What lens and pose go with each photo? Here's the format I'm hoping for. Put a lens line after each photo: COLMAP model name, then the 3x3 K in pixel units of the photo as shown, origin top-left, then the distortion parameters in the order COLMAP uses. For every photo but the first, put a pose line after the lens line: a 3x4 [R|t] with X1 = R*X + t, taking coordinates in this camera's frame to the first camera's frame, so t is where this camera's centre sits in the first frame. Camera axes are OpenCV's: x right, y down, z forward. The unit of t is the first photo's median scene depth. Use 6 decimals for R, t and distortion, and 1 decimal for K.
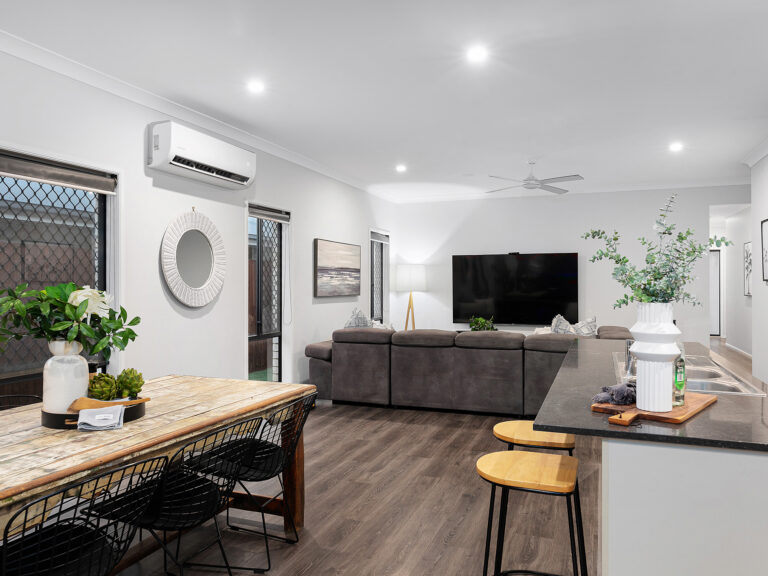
lens RADIAL K [[568.3, 0, 383.4], [0, 568.3, 284.1], [0, 0, 1]] dist [0.002347, -0.001835]
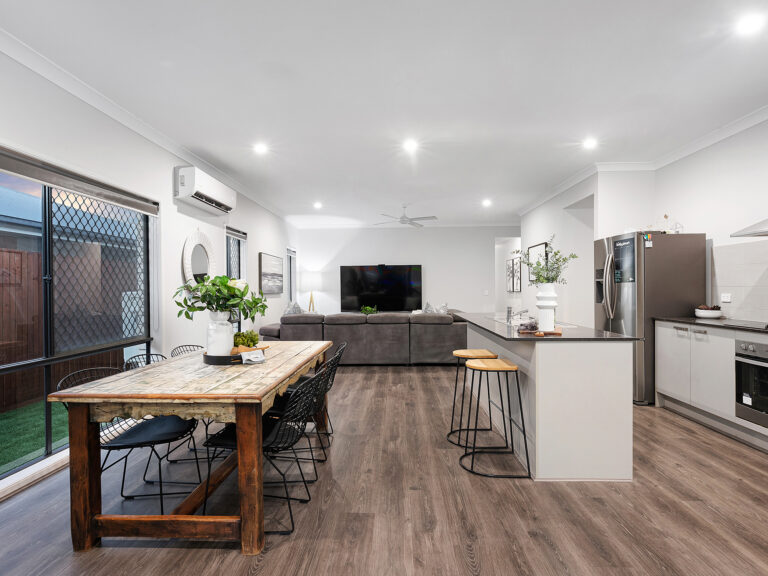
lens RADIAL K [[420.6, 0, 387.7], [0, 420.6, 292.1], [0, 0, 1]] dist [-0.003980, -0.000278]
pose [[0.943698, -0.011553, 0.330606, -0.172550], [0.009302, 0.999922, 0.008388, 0.012974], [-0.330677, -0.004840, 0.943731, -0.091409]]
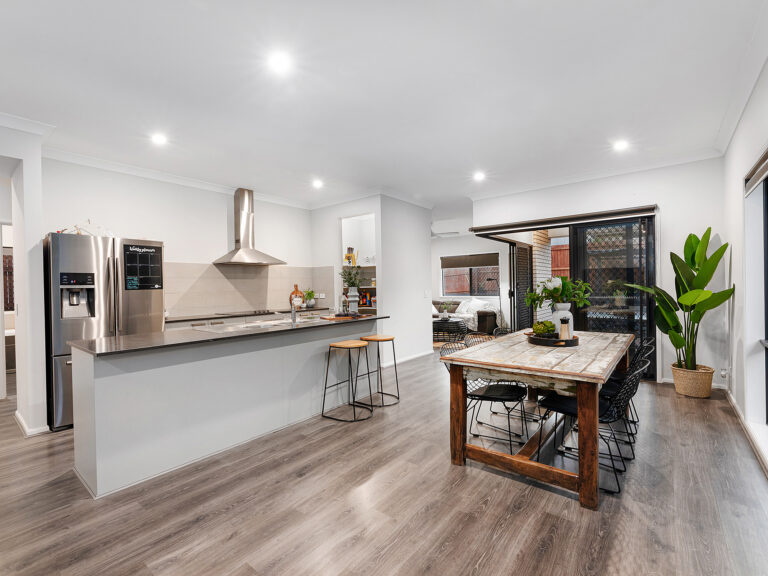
lens RADIAL K [[352.7, 0, 385.3], [0, 352.7, 286.7], [0, 0, 1]] dist [0.003582, 0.000008]
pose [[-0.953149, 0.017771, 0.301978, -0.178287], [0.021279, 0.999739, 0.008331, 0.009344], [-0.301751, 0.014366, -0.953279, 1.303118]]
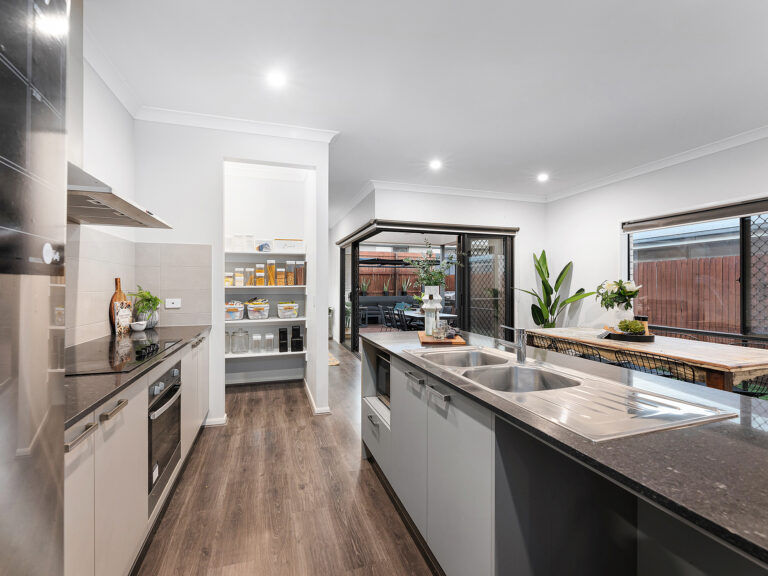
lens RADIAL K [[352.7, 0, 383.2], [0, 352.7, 285.6], [0, 0, 1]] dist [0.003582, 0.000008]
pose [[-0.775653, -0.001205, -0.631158, 0.617456], [-0.003065, 0.999994, 0.001857, 0.015783], [0.631152, 0.003375, -0.775652, 0.815573]]
